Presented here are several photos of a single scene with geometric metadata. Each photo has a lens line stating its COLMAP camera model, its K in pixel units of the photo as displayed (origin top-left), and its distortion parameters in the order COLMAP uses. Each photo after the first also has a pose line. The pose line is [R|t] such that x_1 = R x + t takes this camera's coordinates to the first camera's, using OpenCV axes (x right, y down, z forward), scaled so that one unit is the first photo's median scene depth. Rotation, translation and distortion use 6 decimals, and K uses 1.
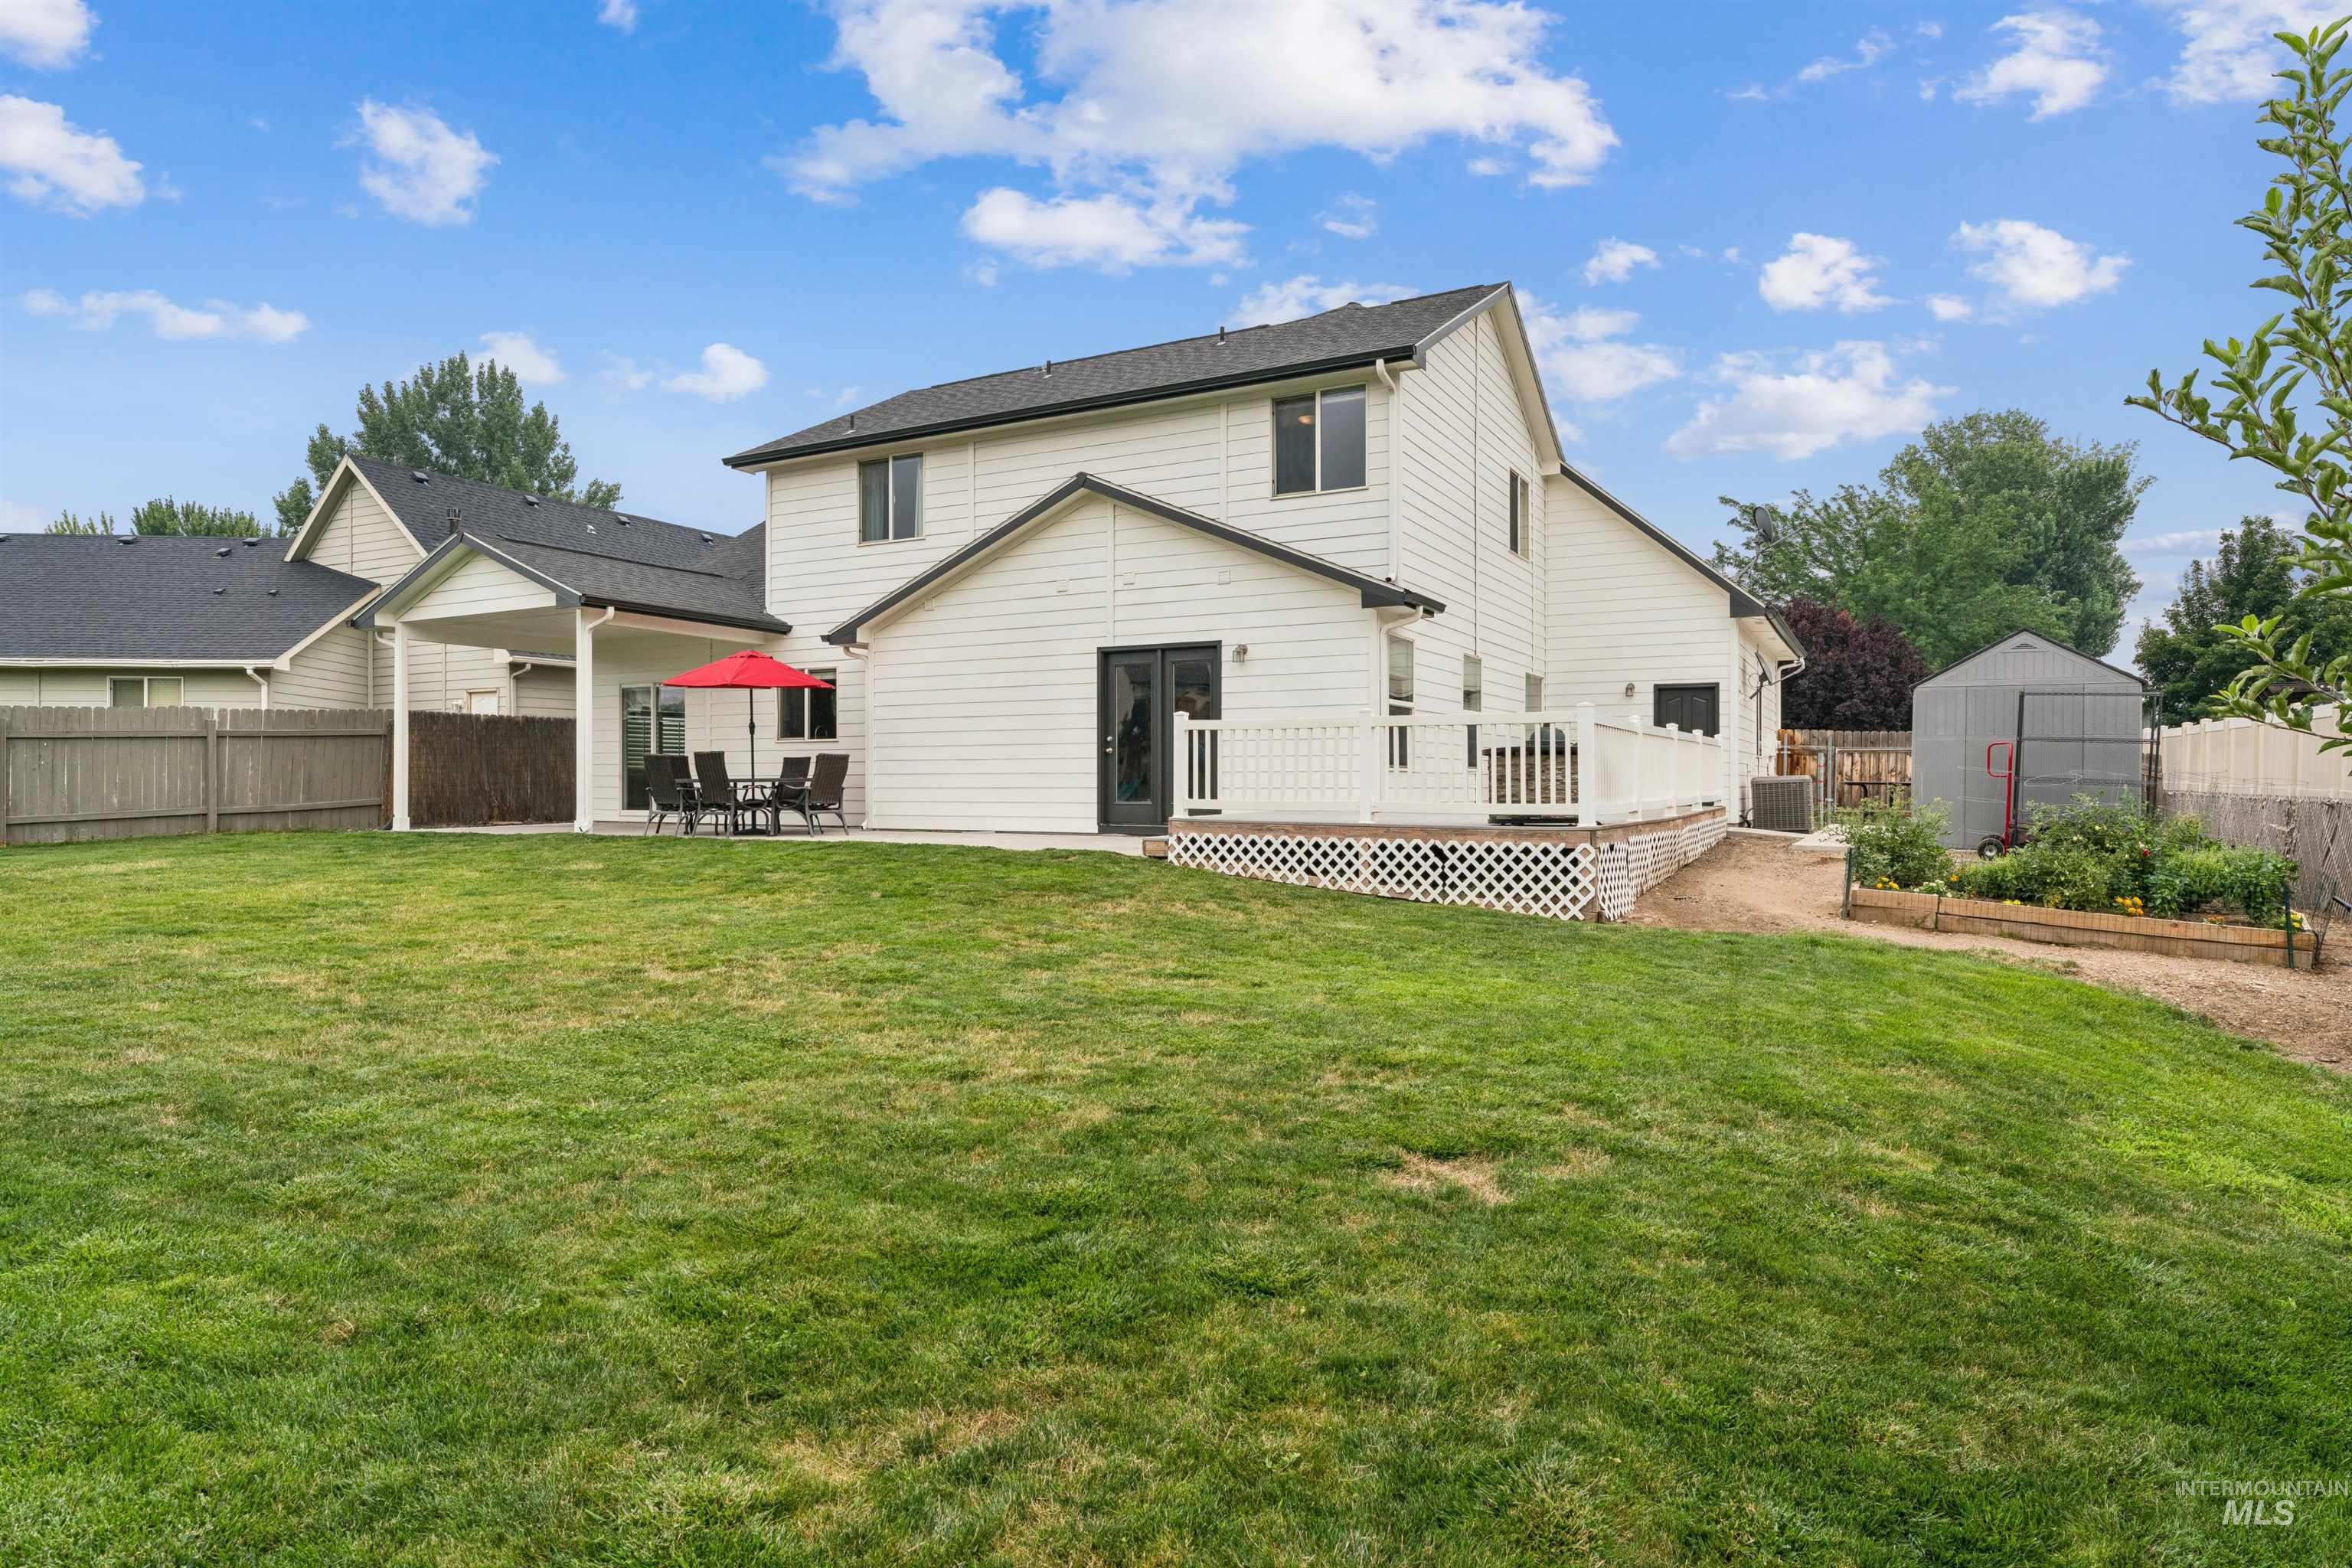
lens RADIAL K [[1299.6, 0, 1175.9], [0, 1299.6, 783.7], [0, 0, 1]] dist [0.001105, 0.000290]
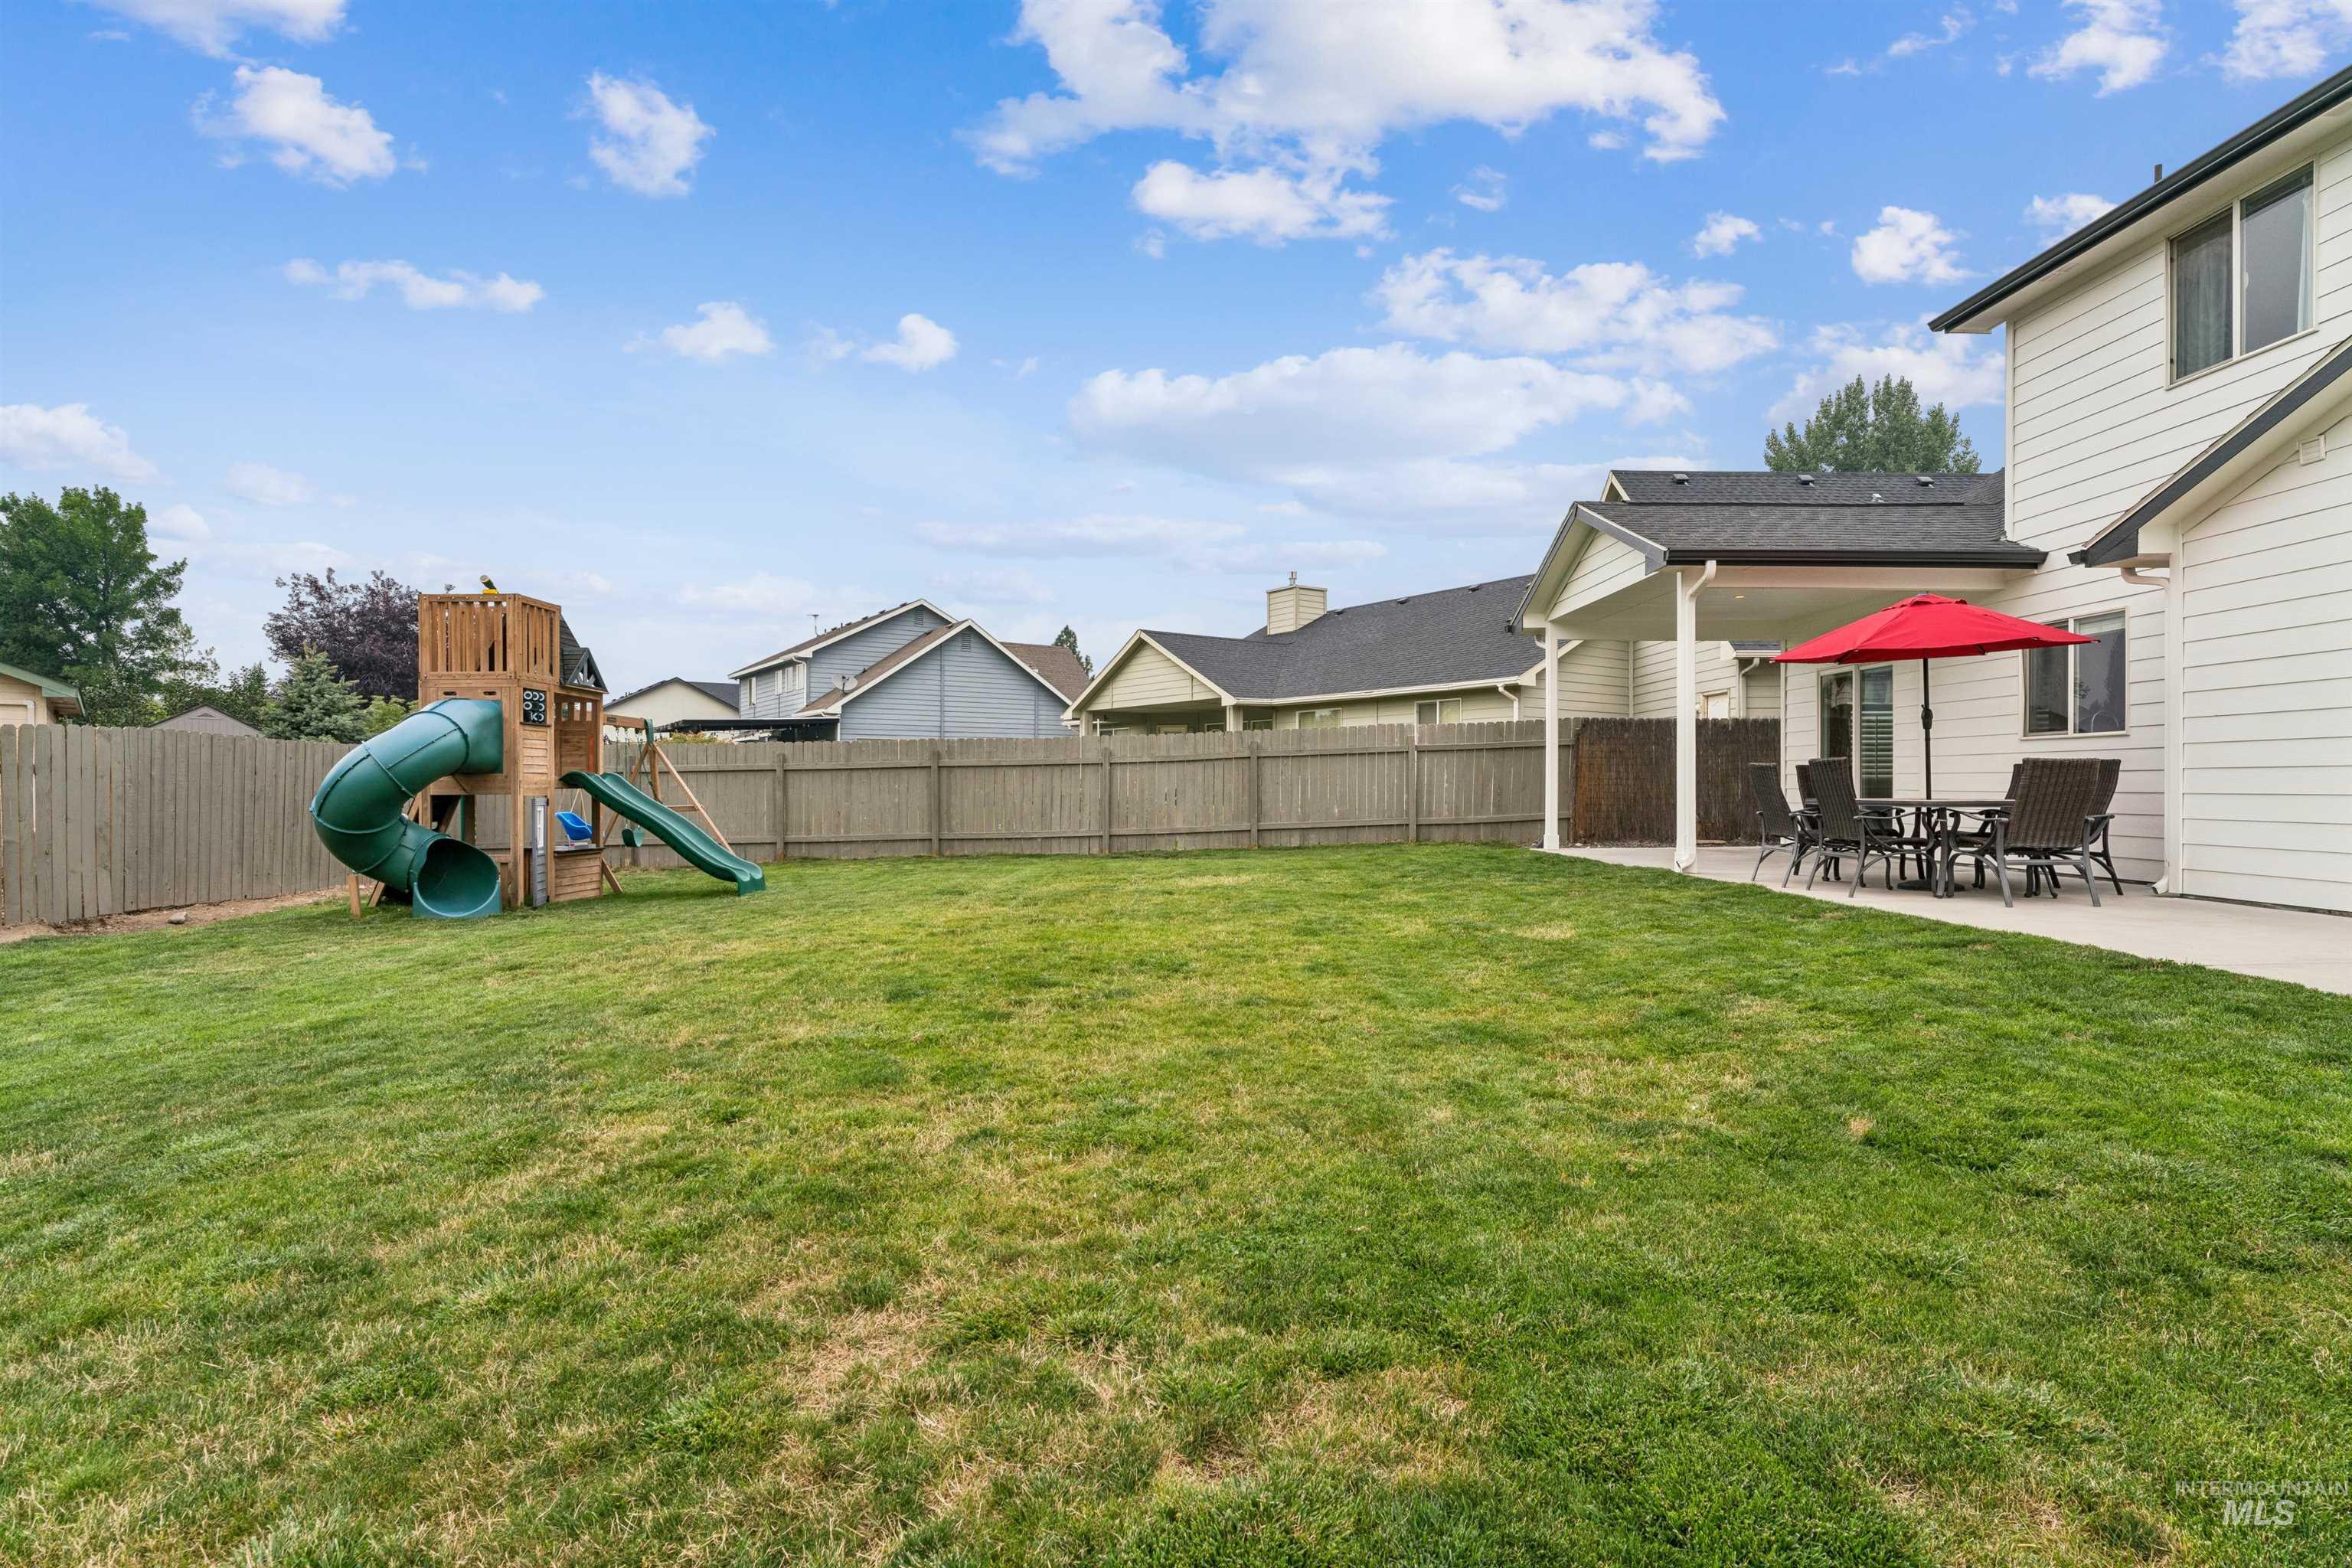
lens RADIAL K [[1157.3, 0, 1174.8], [0, 1157.3, 787.5], [0, 0, 1]] dist [-0.001107, -0.000139]
pose [[0.489762, 0.004303, -0.871846, -0.015217], [-0.002065, 0.999991, 0.003775, -0.009720], [0.871854, -0.000048, 0.489766, 0.361419]]
